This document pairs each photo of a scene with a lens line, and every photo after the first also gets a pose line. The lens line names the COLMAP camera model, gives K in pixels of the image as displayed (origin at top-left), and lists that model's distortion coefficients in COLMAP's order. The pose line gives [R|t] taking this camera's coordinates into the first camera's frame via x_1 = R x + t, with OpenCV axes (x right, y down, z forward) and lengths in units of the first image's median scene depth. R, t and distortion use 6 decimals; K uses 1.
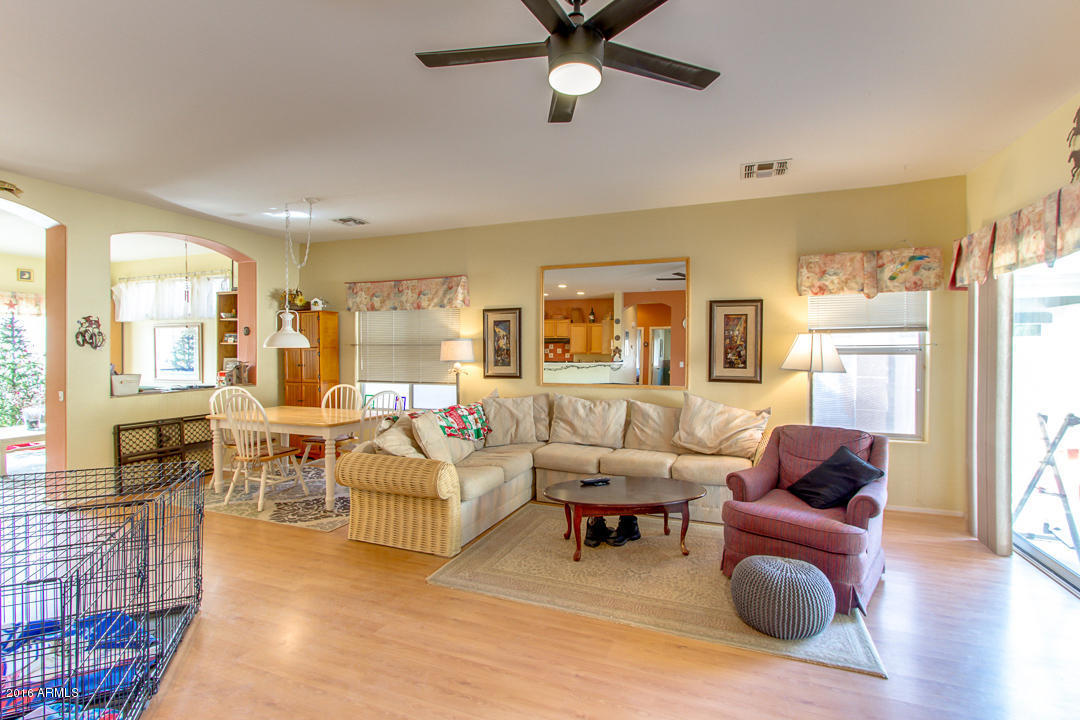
lens RADIAL K [[497.2, 0, 547.3], [0, 497.2, 354.9], [0, 0, 1]] dist [0.000955, -0.000252]
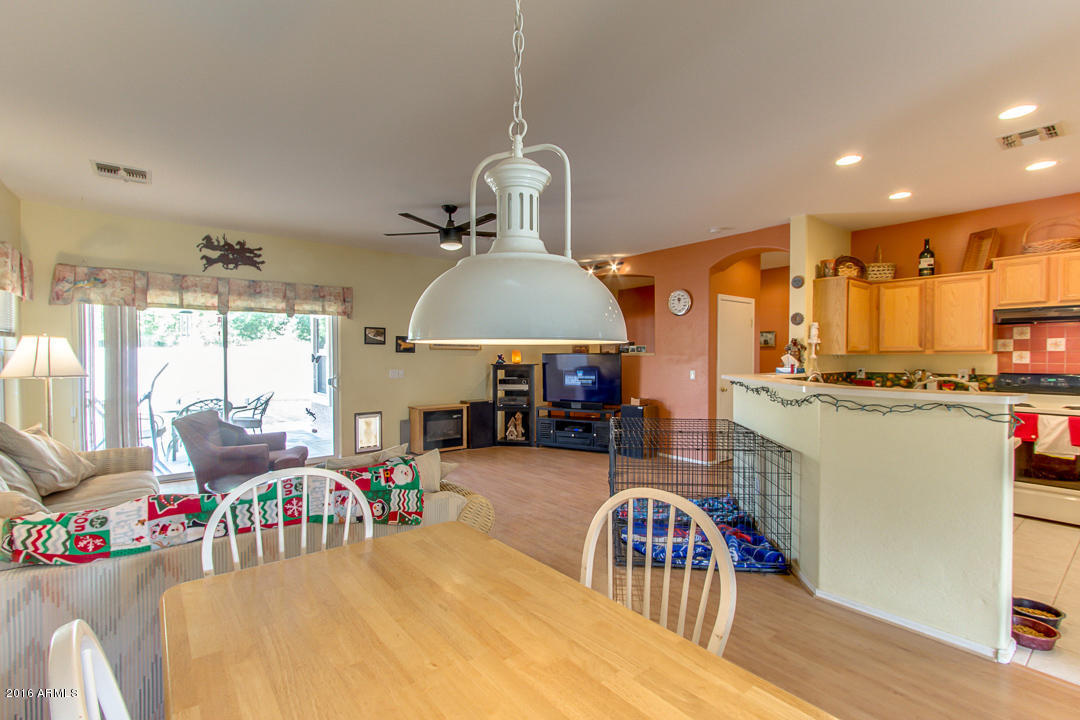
lens RADIAL K [[491.7, 0, 541.4], [0, 491.7, 364.9], [0, 0, 1]] dist [-0.000987, -0.000550]
pose [[-0.863300, -0.010435, 0.504584, -0.554813], [0.003026, 0.999661, 0.025850, -0.009885], [-0.504682, 0.023843, -0.862976, 1.021968]]
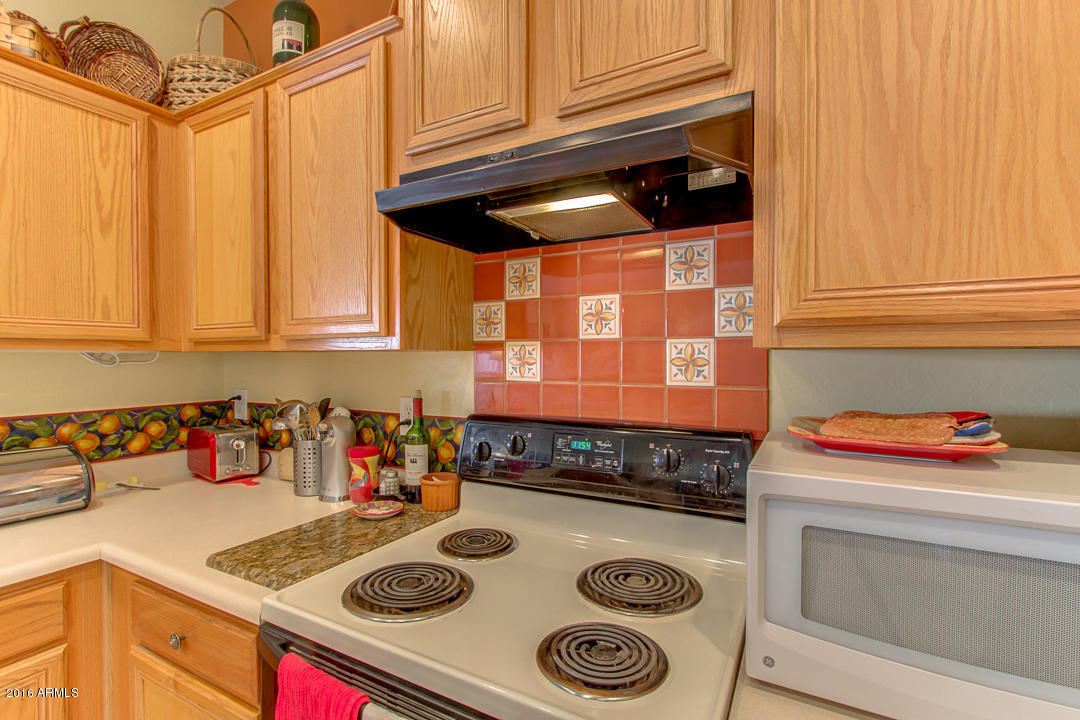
lens RADIAL K [[491.7, 0, 541.4], [0, 491.7, 364.9], [0, 0, 1]] dist [-0.000987, -0.000550]
pose [[-0.990976, -0.005625, 0.133924, -0.881863], [-0.002662, 0.999748, 0.022299, -0.002438], [-0.134016, 0.021741, -0.990741, 0.126856]]
